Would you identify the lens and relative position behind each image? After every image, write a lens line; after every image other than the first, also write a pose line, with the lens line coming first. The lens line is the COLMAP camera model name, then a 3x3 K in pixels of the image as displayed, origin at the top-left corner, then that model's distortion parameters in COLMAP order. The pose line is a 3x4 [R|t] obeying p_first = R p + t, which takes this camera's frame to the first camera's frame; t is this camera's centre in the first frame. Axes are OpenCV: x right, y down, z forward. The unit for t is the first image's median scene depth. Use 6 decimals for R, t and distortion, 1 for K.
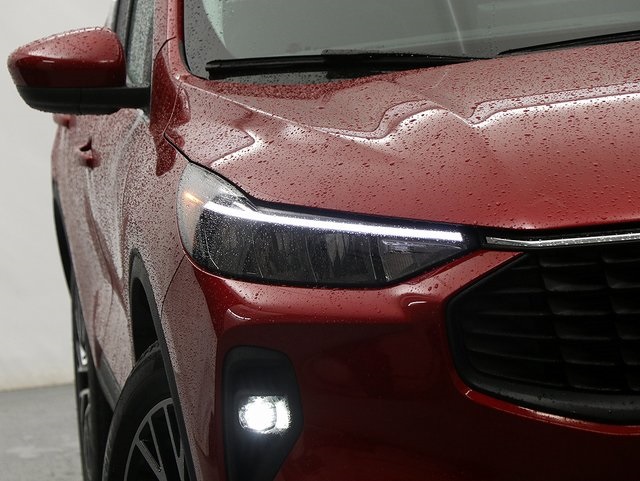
lens RADIAL K [[3406.3, 0, 319.9], [0, 3406.3, 240.3], [0, 0, 1]] dist [1.710139, 0.000000]
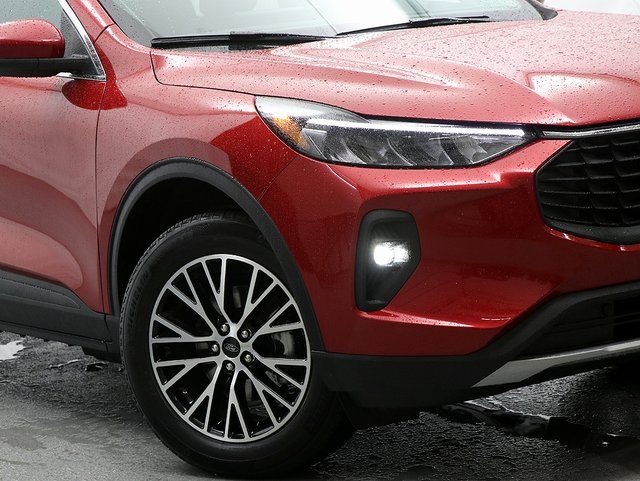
lens RADIAL K [[1792.5, 0, 320.2], [0, 1792.5, 240.8], [0, 0, 1]] dist [0.548091, 0.000000]
pose [[0.875549, -0.044598, 0.481066, -0.431497], [0.036528, 0.998991, 0.026132, 0.023067], [-0.481746, -0.005308, 0.876295, 0.312213]]
